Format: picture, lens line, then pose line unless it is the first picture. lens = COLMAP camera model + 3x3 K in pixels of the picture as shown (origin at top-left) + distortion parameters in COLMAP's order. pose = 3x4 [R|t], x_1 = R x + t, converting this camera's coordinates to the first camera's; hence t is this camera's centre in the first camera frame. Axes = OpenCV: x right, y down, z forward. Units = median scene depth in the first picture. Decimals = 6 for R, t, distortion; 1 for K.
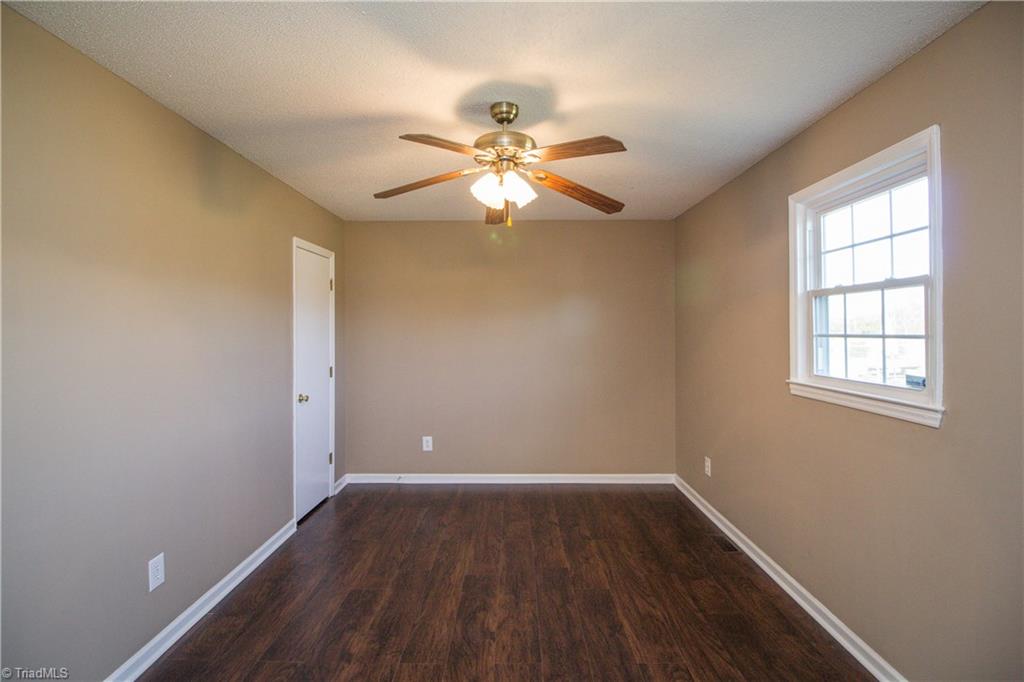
lens RADIAL K [[474.5, 0, 514.2], [0, 474.5, 331.4], [0, 0, 1]] dist [-0.000591, -0.012090]
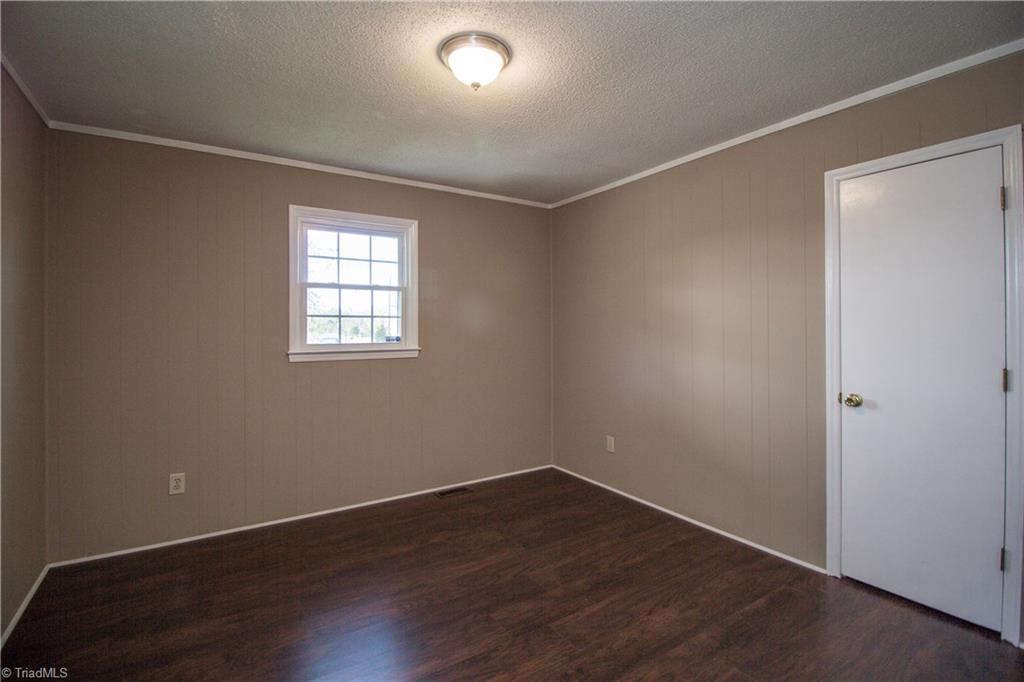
lens RADIAL K [[474.5, 0, 506.4], [0, 474.5, 331.4], [0, 0, 1]] dist [-0.000591, -0.012090]
pose [[-0.540378, 0.011042, 0.841350, -0.899391], [0.012779, 0.999906, -0.004915, 0.073986], [-0.841325, 0.008096, -0.540469, 1.386764]]
